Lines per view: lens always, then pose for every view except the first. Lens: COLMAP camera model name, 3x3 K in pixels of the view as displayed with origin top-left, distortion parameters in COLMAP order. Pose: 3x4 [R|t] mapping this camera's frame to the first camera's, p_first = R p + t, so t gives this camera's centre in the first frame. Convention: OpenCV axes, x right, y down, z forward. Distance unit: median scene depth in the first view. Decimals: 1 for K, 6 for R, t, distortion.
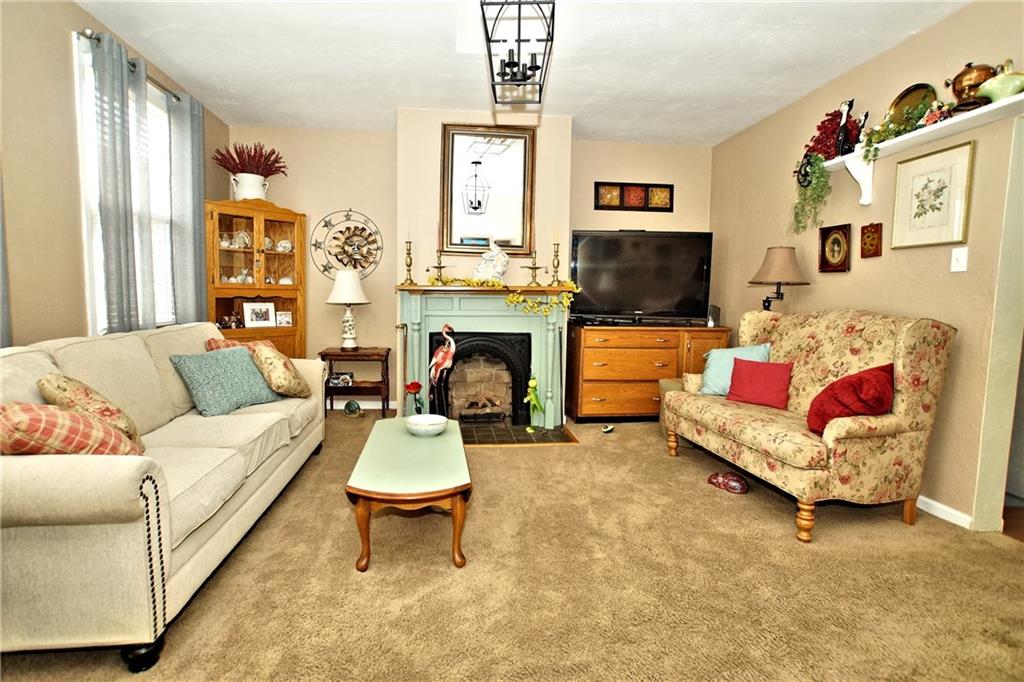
lens RADIAL K [[487.7, 0, 506.3], [0, 487.7, 338.8], [0, 0, 1]] dist [-0.063452, 0.024790]
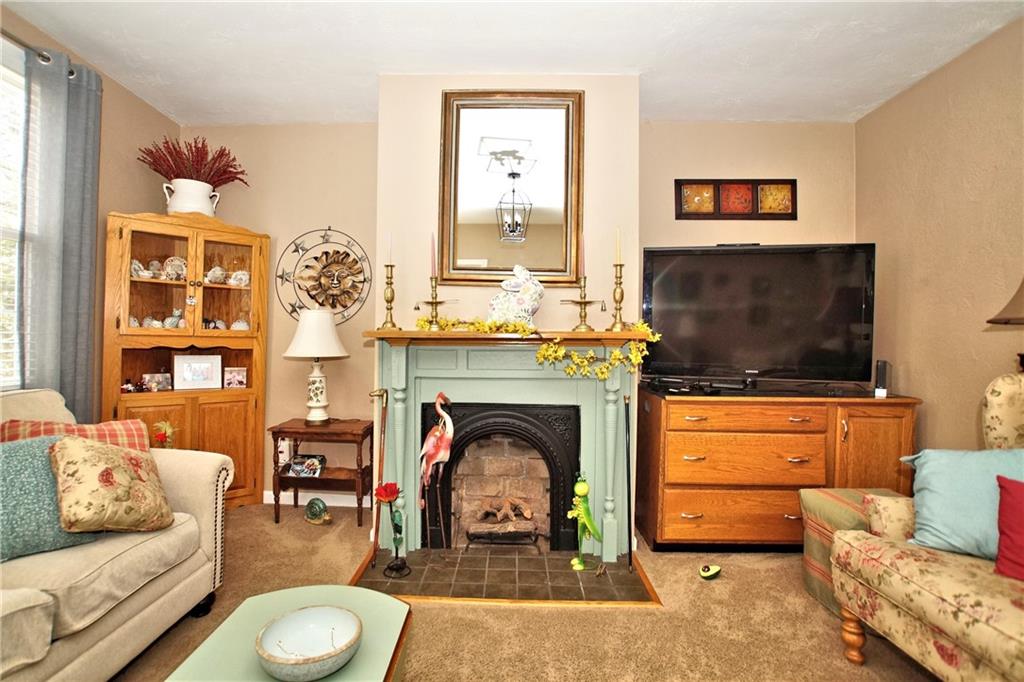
lens RADIAL K [[487.7, 0, 506.3], [0, 487.7, 338.8], [0, 0, 1]] dist [-0.063452, 0.024790]
pose [[0.990923, -0.002468, -0.134408, 0.041750], [-0.010781, 0.995152, -0.097758, -0.035460], [0.133997, 0.098319, 0.986092, 0.358236]]
